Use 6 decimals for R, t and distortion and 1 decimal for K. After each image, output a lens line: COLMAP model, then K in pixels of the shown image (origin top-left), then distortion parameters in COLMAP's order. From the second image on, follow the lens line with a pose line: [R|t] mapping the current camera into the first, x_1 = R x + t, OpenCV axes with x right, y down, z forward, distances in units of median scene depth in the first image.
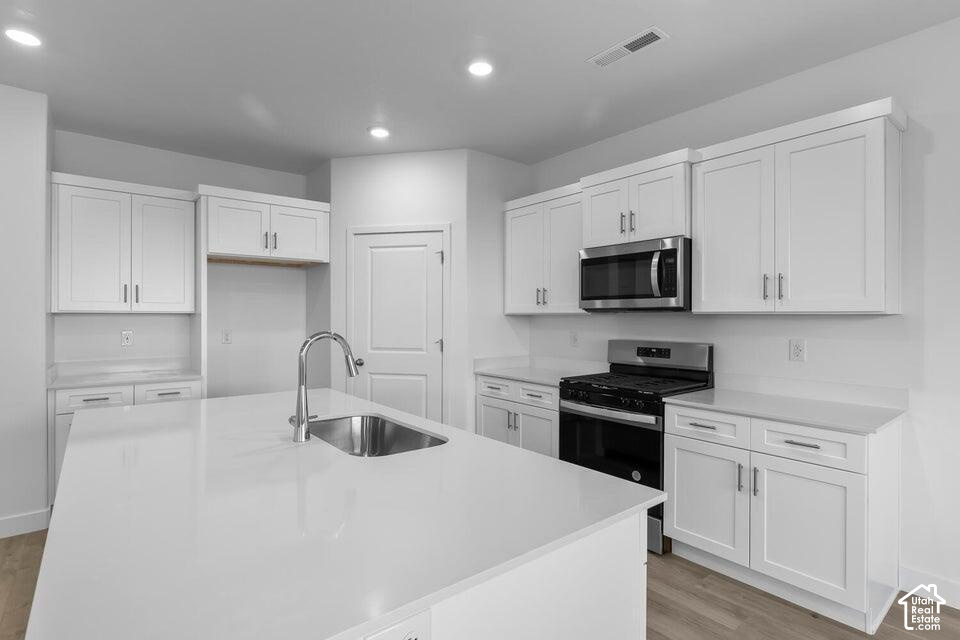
lens RADIAL K [[482.6, 0, 479.8], [0, 482.6, 317.0], [0, 0, 1]] dist [0.004917, 0.000455]
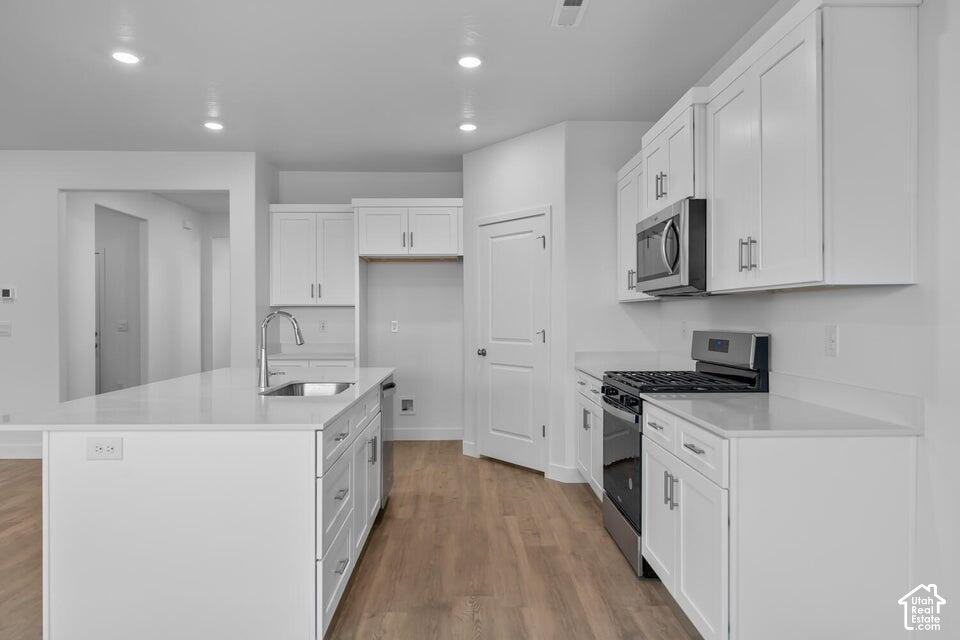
lens RADIAL K [[610.1, 0, 478.7], [0, 610.1, 320.7], [0, 0, 1]] dist [0.007800, 0.002040]
pose [[0.791733, -0.000598, -0.610867, 0.597361], [0.004081, 0.999982, 0.004310, 0.025093], [0.610854, -0.005905, 0.791722, -0.017764]]
